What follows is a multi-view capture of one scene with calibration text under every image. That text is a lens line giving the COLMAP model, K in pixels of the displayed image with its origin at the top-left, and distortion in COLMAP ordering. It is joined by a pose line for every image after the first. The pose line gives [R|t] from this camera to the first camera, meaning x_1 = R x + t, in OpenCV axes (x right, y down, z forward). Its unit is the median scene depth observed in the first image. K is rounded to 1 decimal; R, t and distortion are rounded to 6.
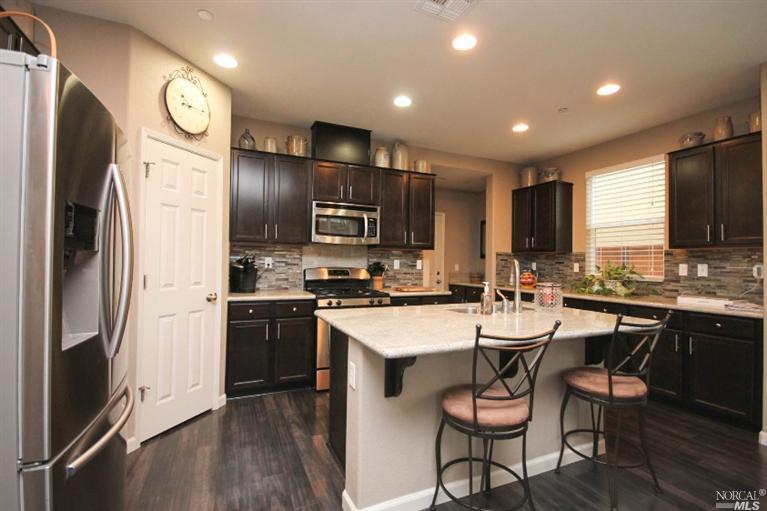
lens RADIAL K [[357.4, 0, 388.3], [0, 357.4, 254.3], [0, 0, 1]] dist [0.005378, -0.000498]
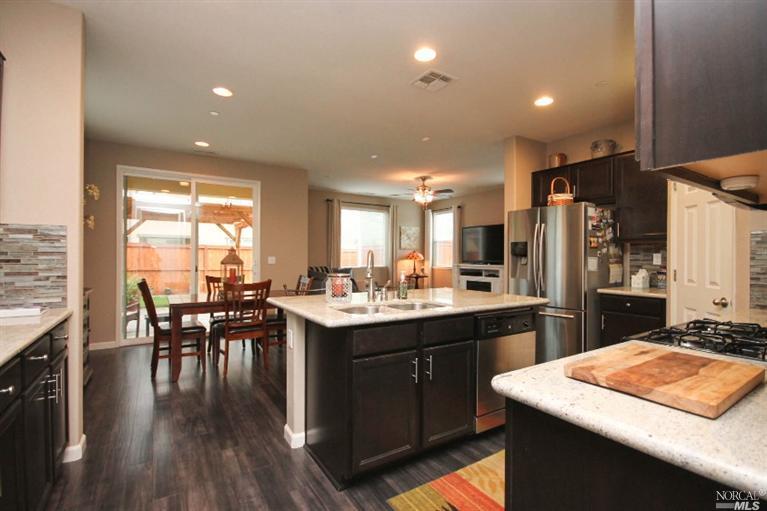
lens RADIAL K [[357.4, 0, 382.9], [0, 357.4, 255.1], [0, 0, 1]] dist [0.005378, -0.000498]
pose [[-0.990043, -0.020182, -0.139310, 0.294710], [-0.017187, 0.999595, -0.022670, 0.032235], [0.139711, -0.020050, -0.989989, 1.265194]]
